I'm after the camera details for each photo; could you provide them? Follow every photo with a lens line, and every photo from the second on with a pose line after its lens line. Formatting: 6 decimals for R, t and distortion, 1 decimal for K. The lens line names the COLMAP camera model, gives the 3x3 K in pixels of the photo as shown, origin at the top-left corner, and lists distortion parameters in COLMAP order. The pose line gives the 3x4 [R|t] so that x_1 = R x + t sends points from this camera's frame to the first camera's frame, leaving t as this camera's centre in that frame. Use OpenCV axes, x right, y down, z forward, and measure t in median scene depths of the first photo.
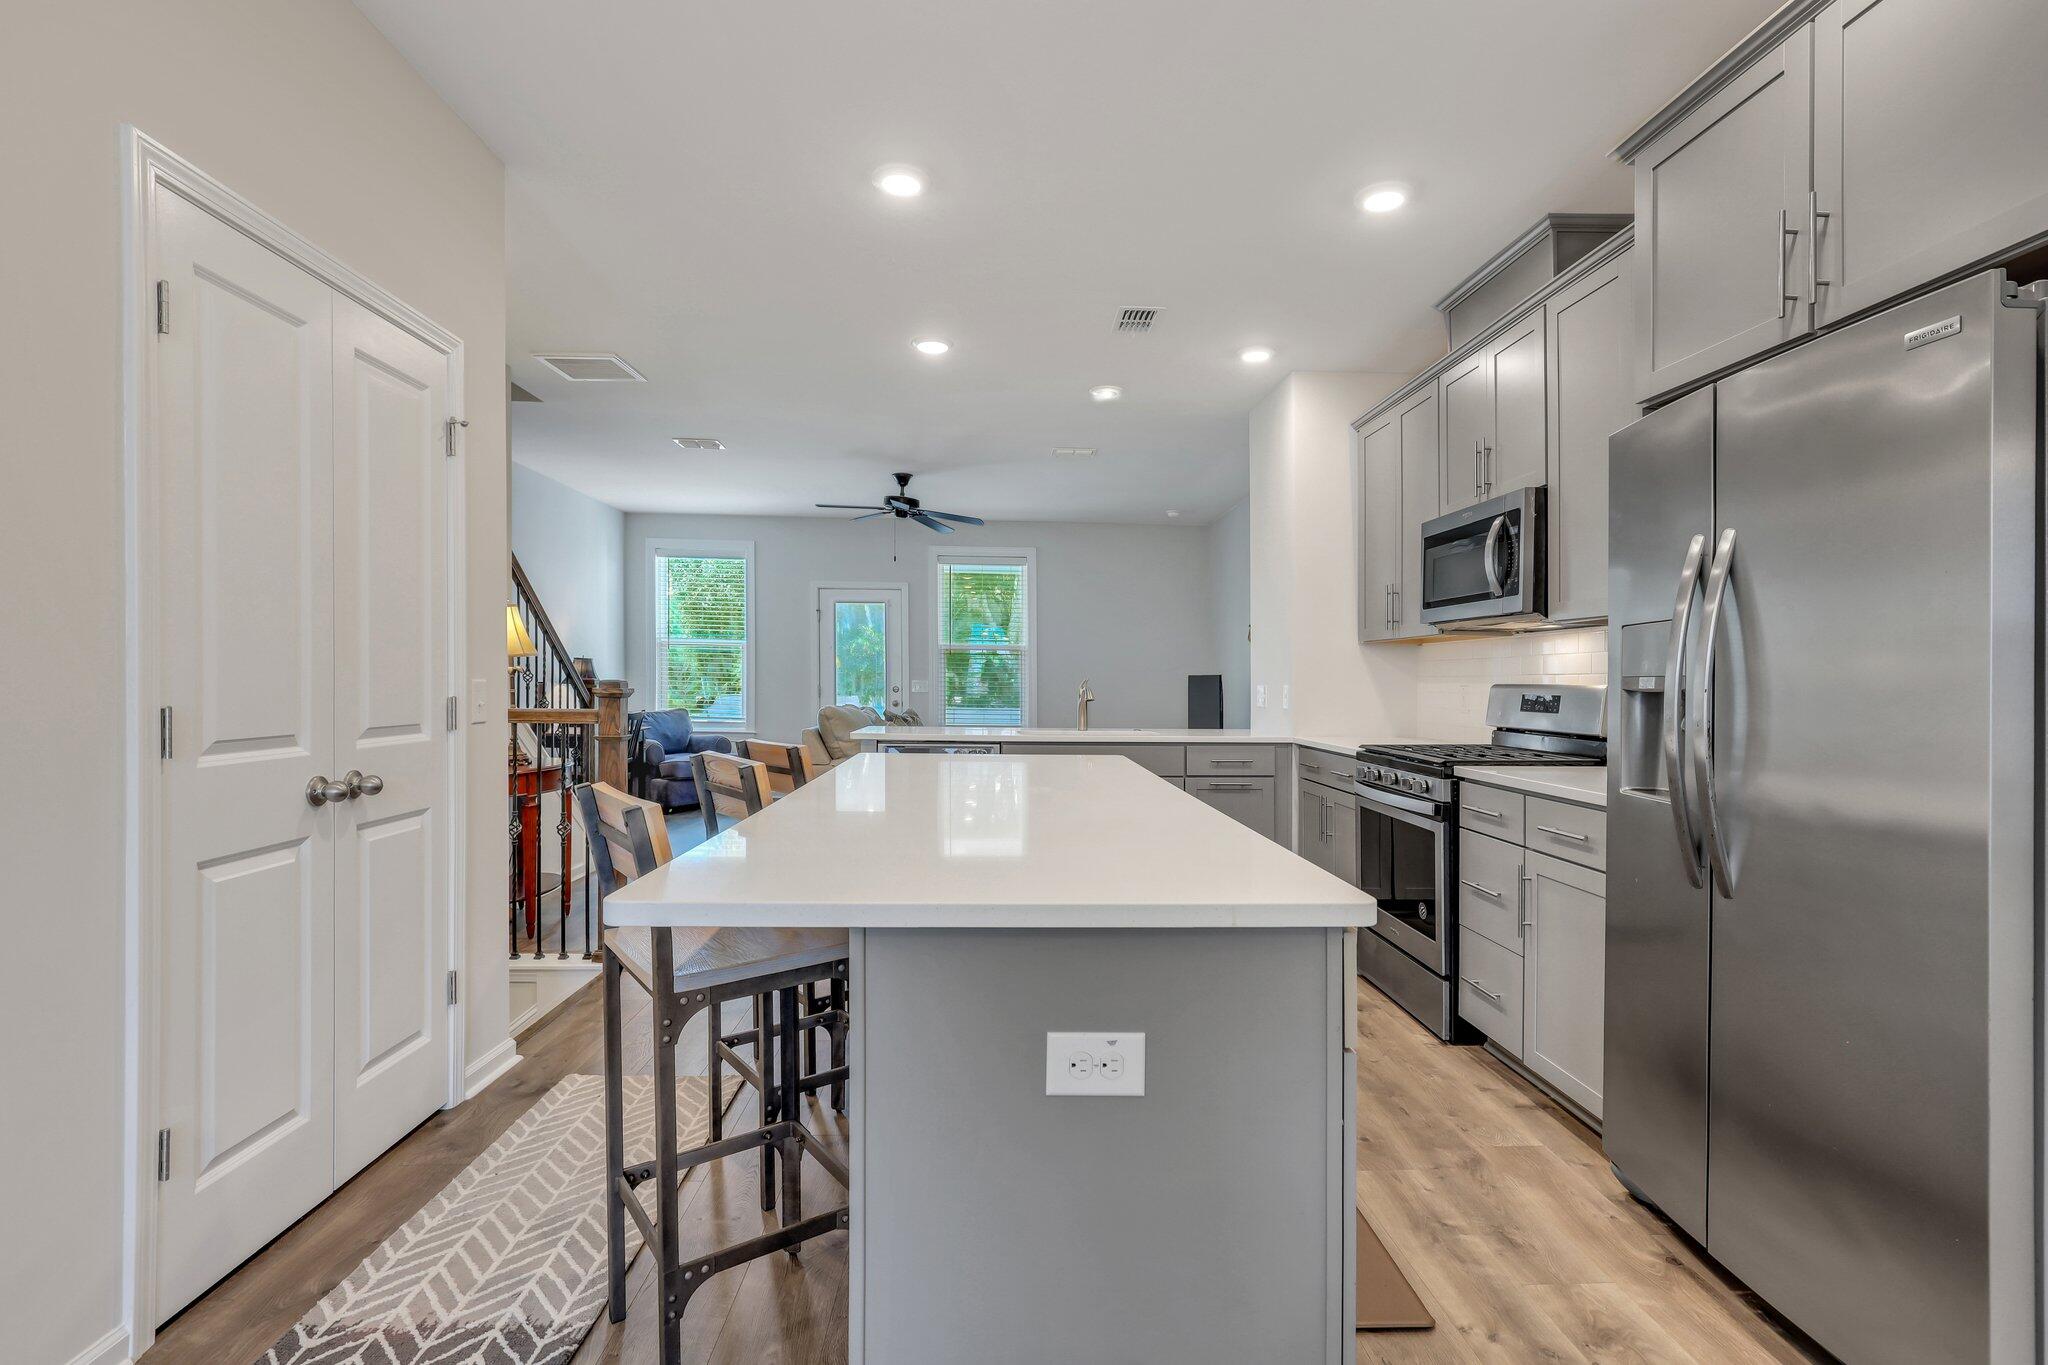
lens RADIAL K [[938.9, 0, 1019.1], [0, 938.9, 668.0], [0, 0, 1]] dist [-0.001575, -0.000316]
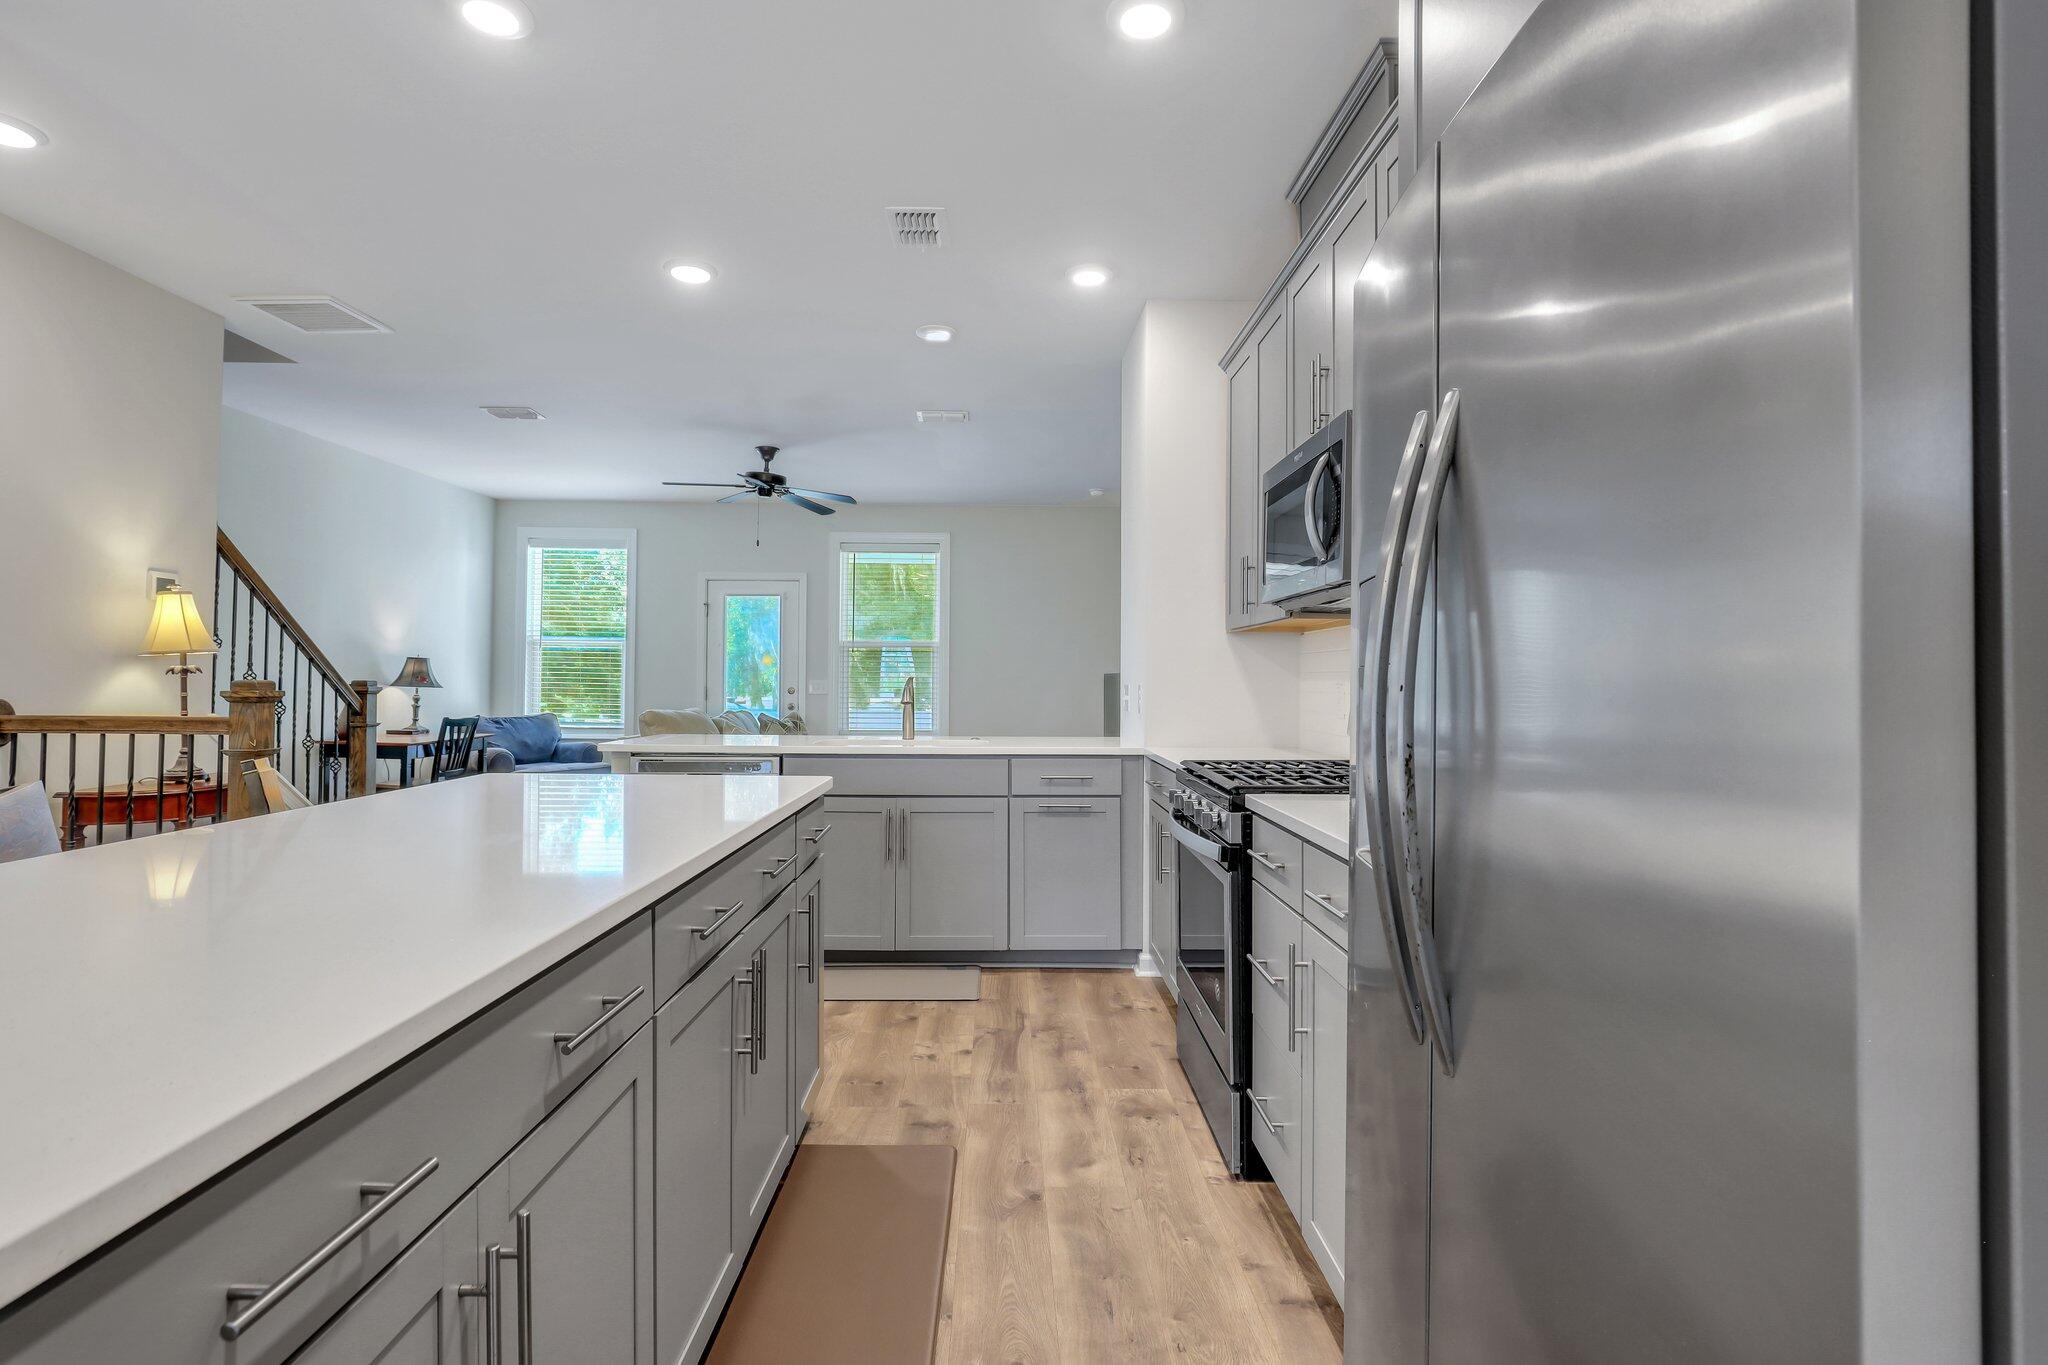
lens RADIAL K [[953.8, 0, 1000.2], [0, 953.8, 661.7], [0, 0, 1]] dist [-0.011551, 0.001156]
pose [[0.998857, -0.005298, -0.047512, 0.255292], [0.004922, 0.999956, -0.008021, 0.006369], [0.047552, 0.007778, 0.998838, 0.212930]]
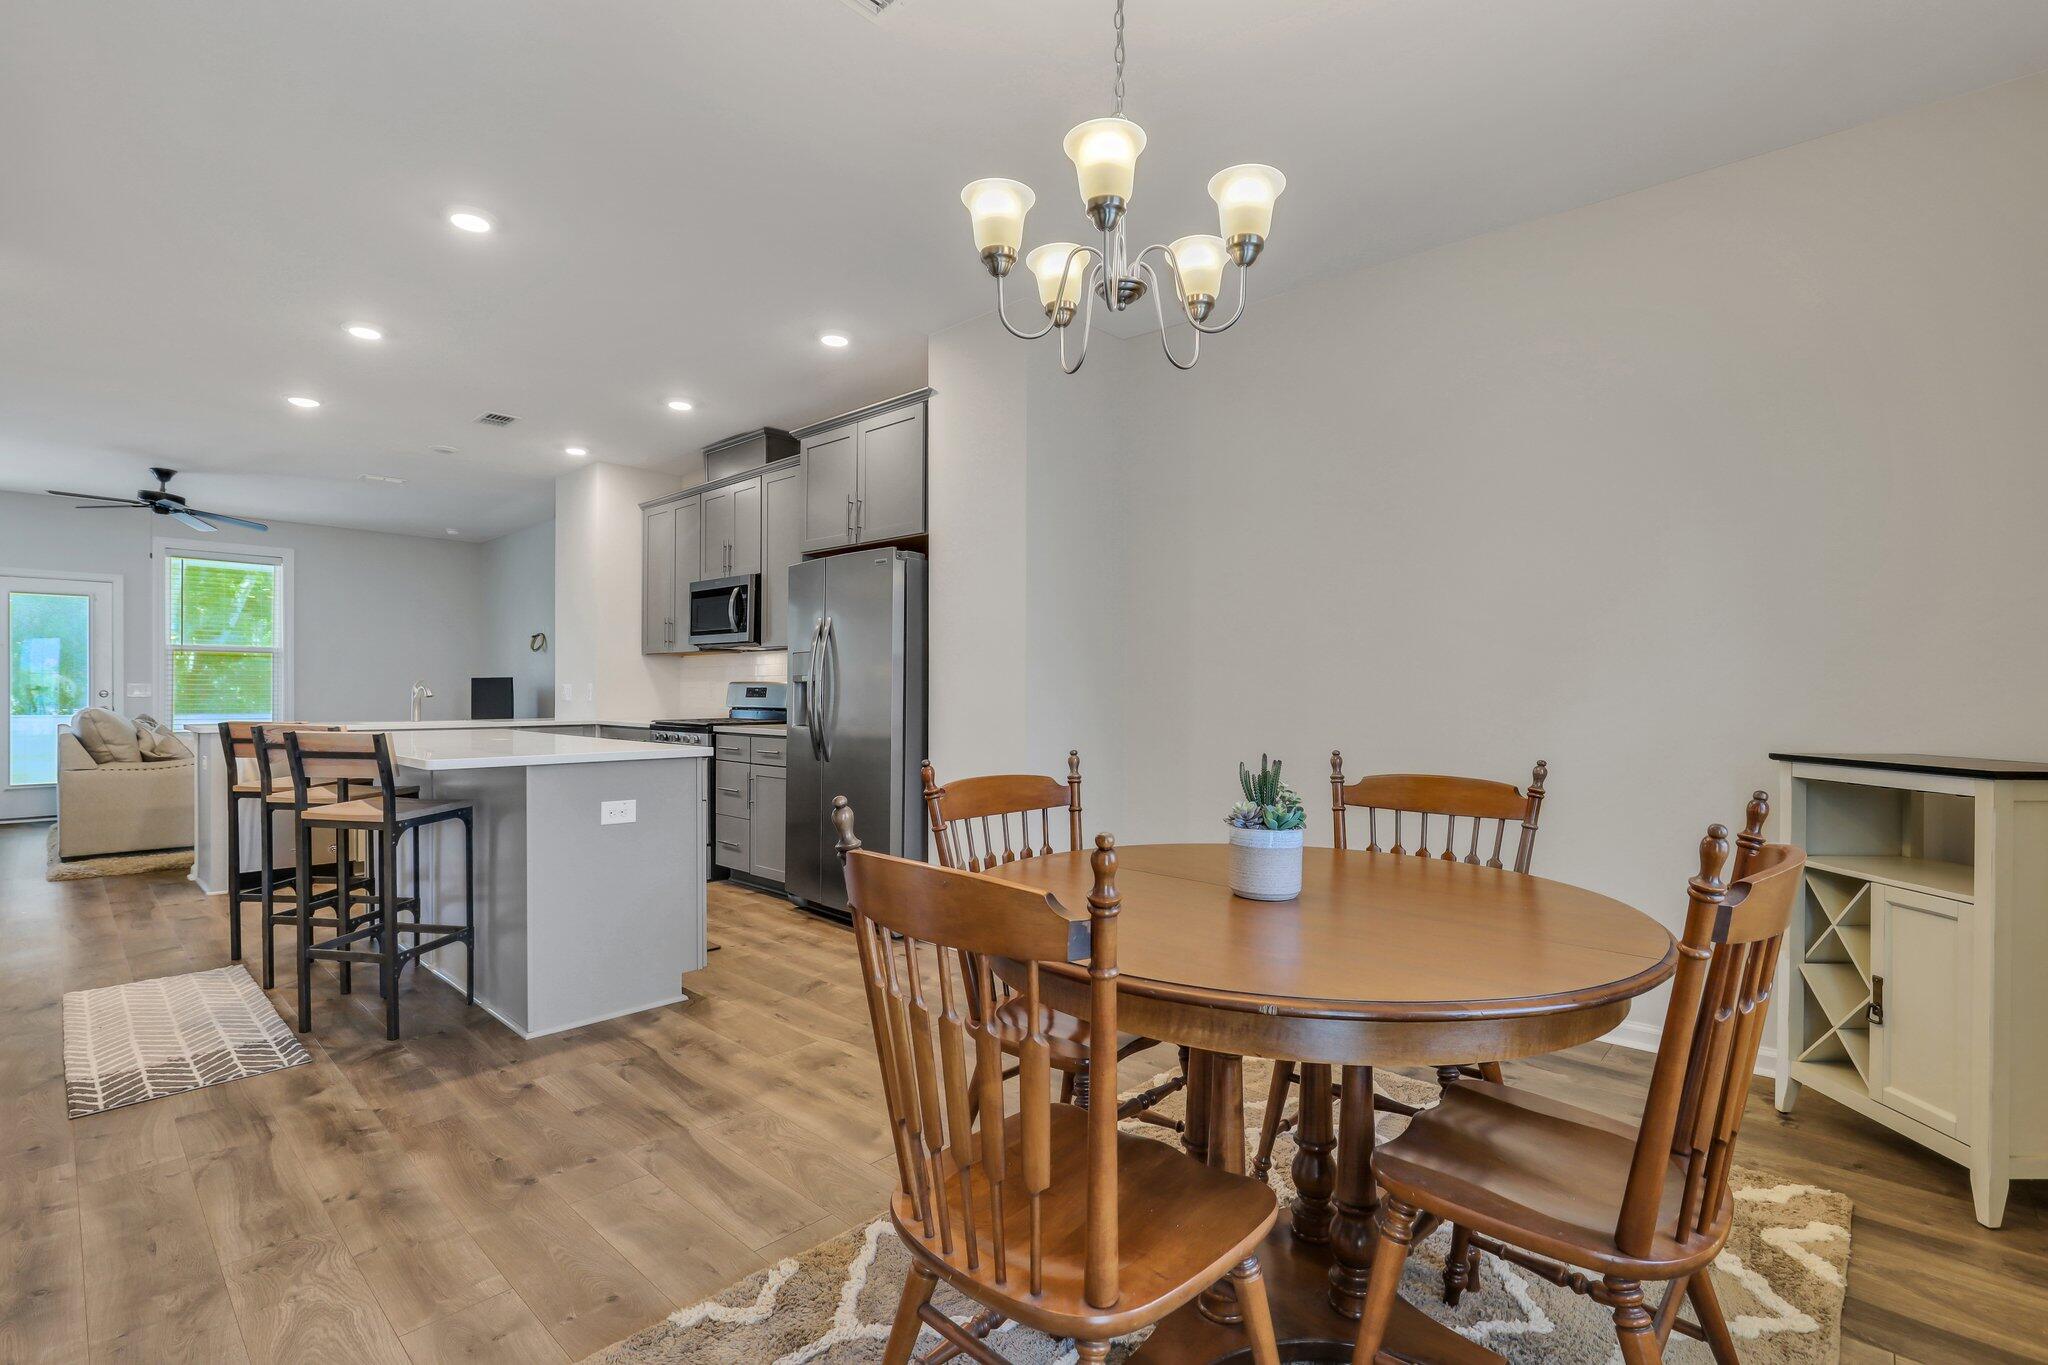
lens RADIAL K [[953.8, 0, 1000.2], [0, 953.8, 661.7], [0, 0, 1]] dist [-0.011551, 0.001156]
pose [[0.714615, 0.011819, 0.699418, -0.347110], [-0.004617, 0.999915, -0.012180, 0.000379], [-0.699503, 0.005475, 0.714609, -0.566057]]
